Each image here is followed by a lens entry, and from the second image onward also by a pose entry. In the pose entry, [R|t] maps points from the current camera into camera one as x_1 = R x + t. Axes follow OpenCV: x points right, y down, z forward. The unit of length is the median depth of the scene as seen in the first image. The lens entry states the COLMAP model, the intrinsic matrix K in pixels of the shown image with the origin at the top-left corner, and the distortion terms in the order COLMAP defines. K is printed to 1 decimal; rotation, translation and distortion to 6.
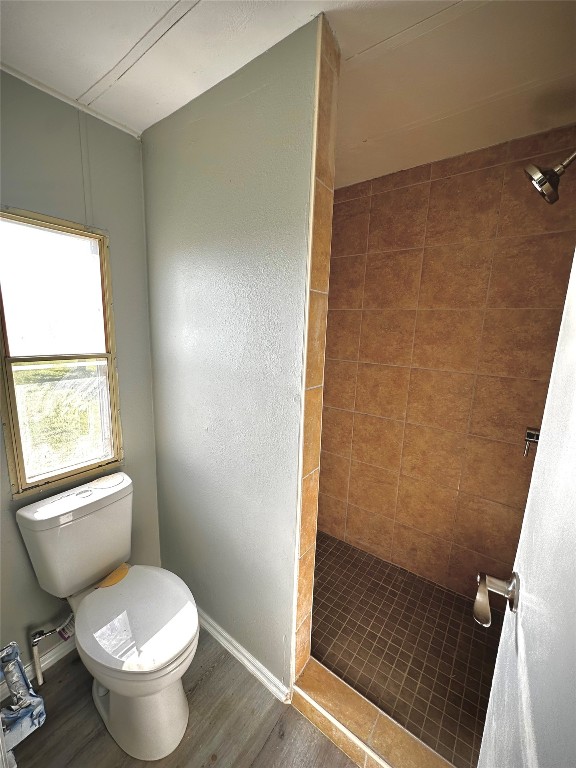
lens RADIAL K [[306.0, 0, 287.3], [0, 306.0, 383.2], [0, 0, 1]] dist [-0.003415, 0.000501]
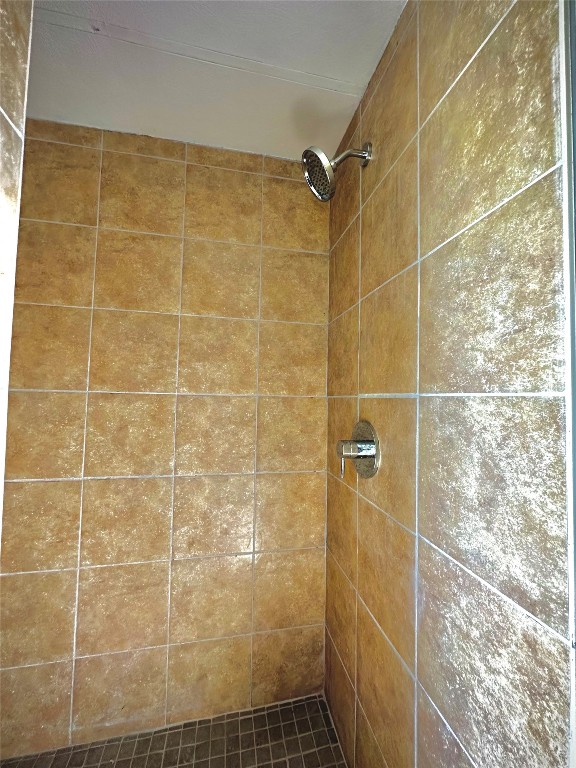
lens RADIAL K [[306.0, 0, 289.3], [0, 306.0, 383.9], [0, 0, 1]] dist [-0.003415, 0.000501]
pose [[0.662663, 0.016466, 0.748737, 0.048159], [0.134603, 0.980860, -0.140699, 0.057540], [-0.736722, 0.194018, 0.647763, 0.343933]]
